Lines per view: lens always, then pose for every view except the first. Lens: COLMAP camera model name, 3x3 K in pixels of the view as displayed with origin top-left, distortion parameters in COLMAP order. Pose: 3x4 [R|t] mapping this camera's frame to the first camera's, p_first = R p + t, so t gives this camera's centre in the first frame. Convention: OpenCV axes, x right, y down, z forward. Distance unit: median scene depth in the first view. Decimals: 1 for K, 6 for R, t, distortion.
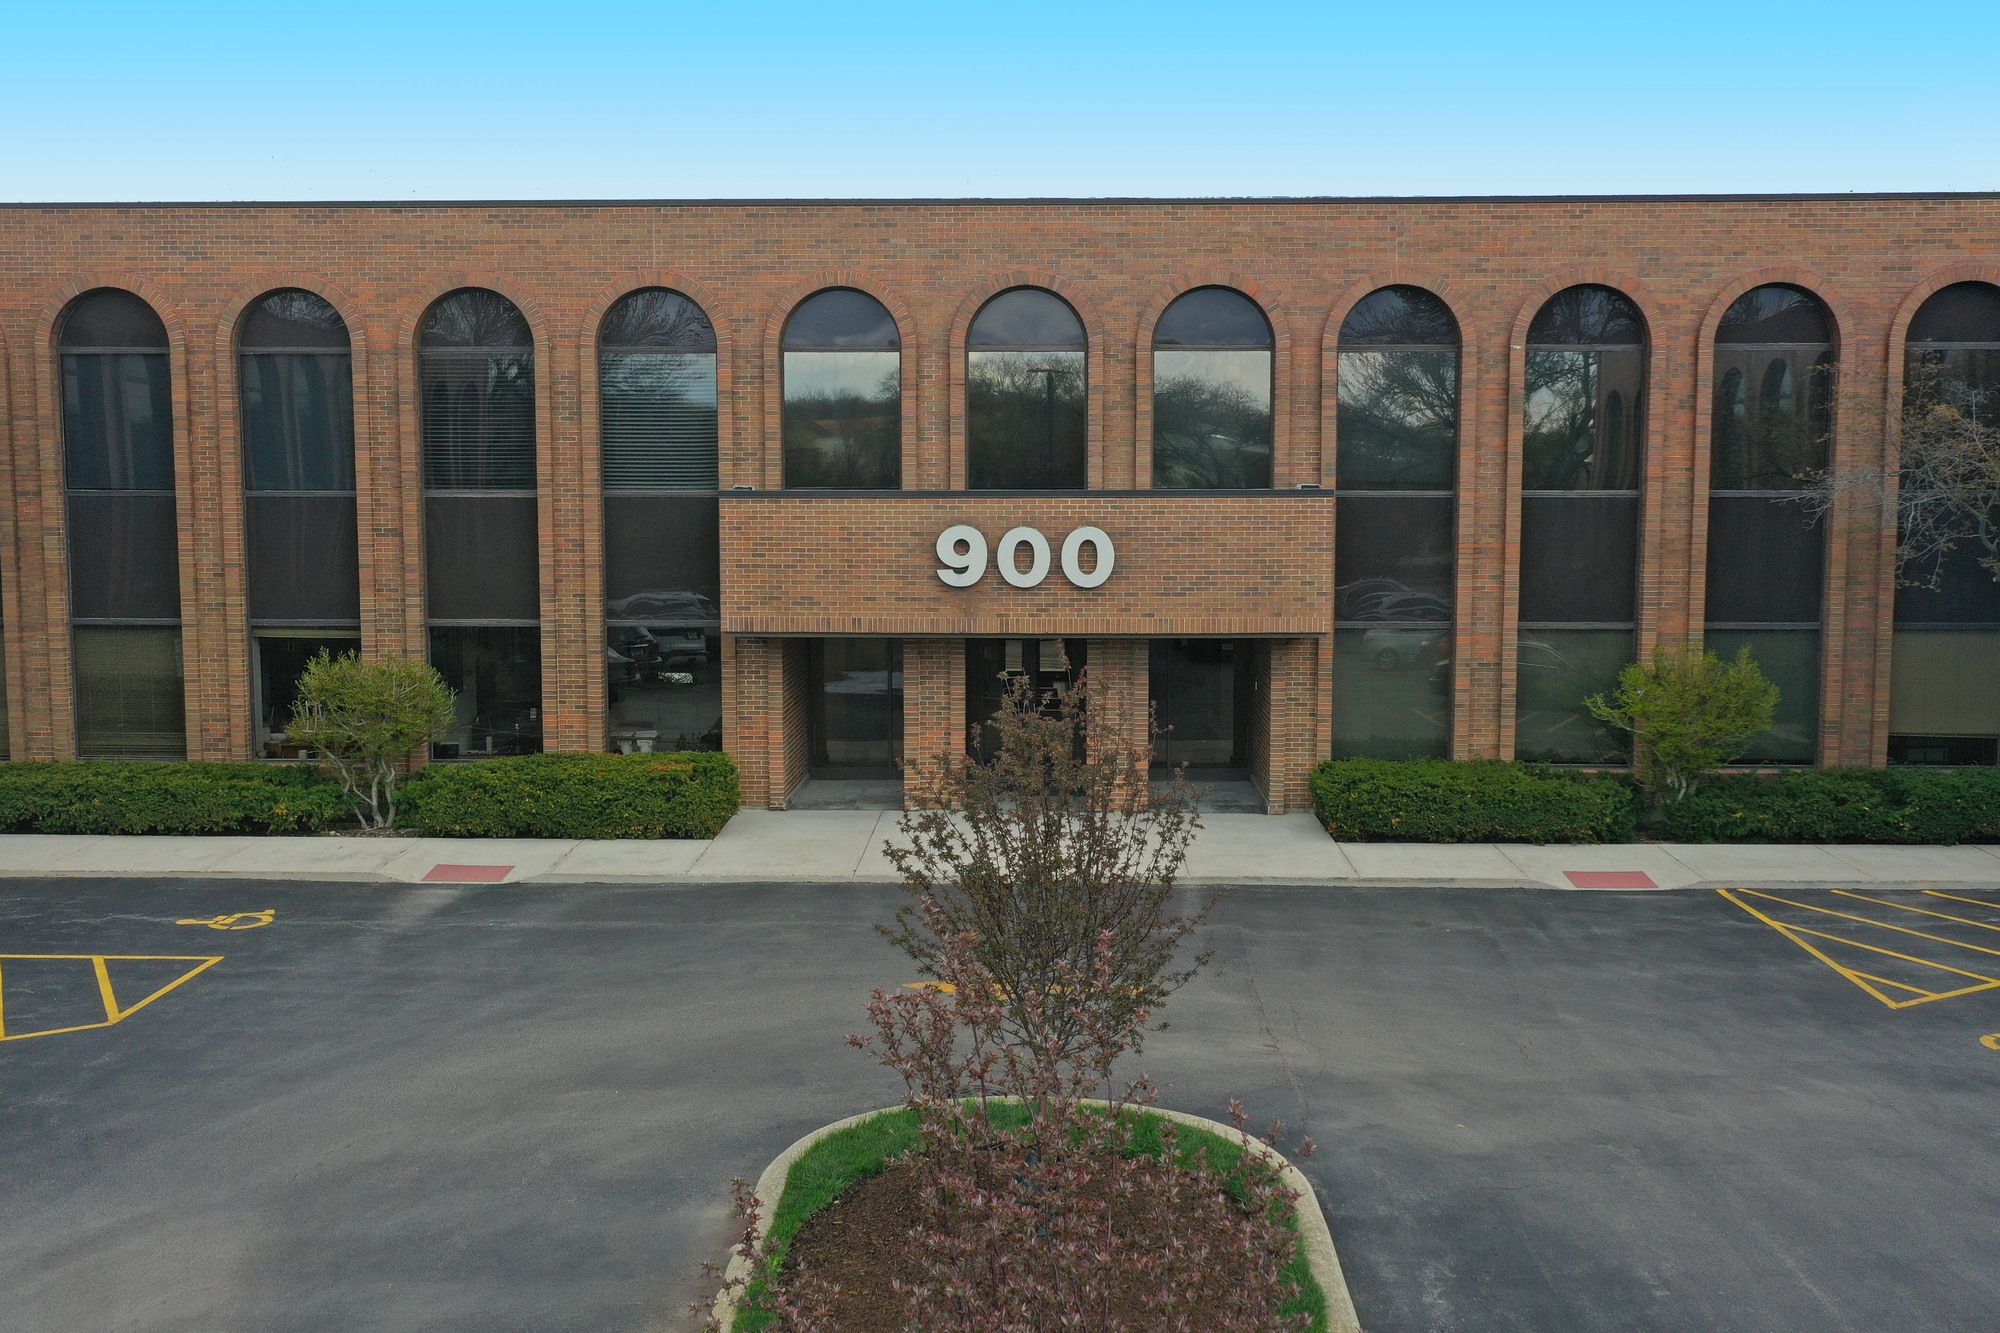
lens RADIAL K [[1894.8, 0, 956.8], [0, 1894.8, 673.4], [0, 0, 1]] dist [0.014436, 0.000000]
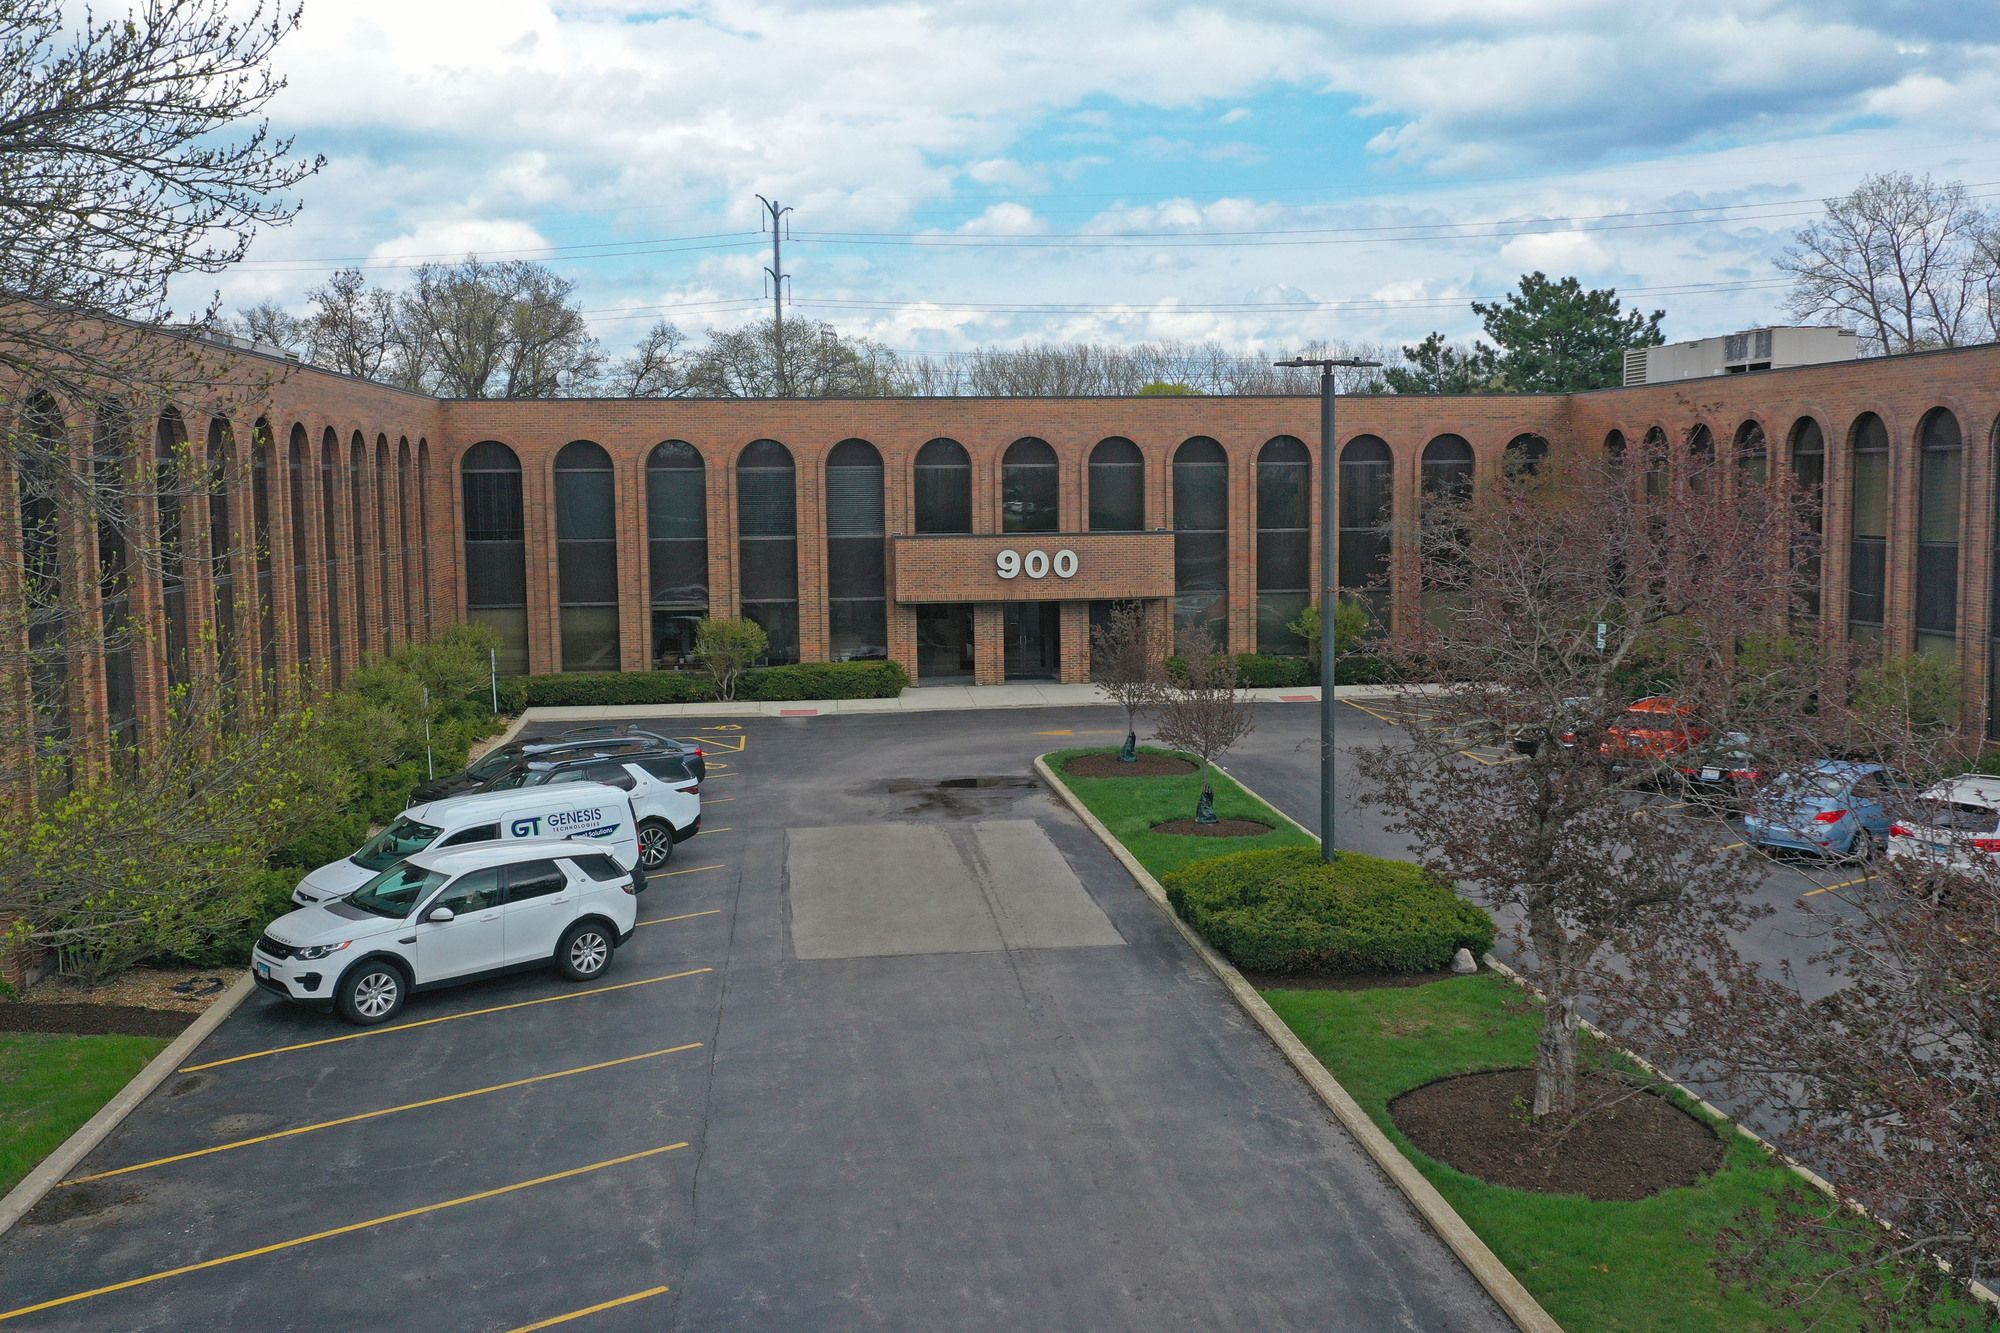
lens RADIAL K [[1894.8, 0, 994.0], [0, 1894.8, 657.5], [0, 0, 1]] dist [0.014436, 0.000000]
pose [[0.987988, -0.025921, 0.152339, -0.330502], [0.026072, 0.999660, 0.001007, 0.039855], [-0.152313, 0.002977, 0.988328, -1.087465]]
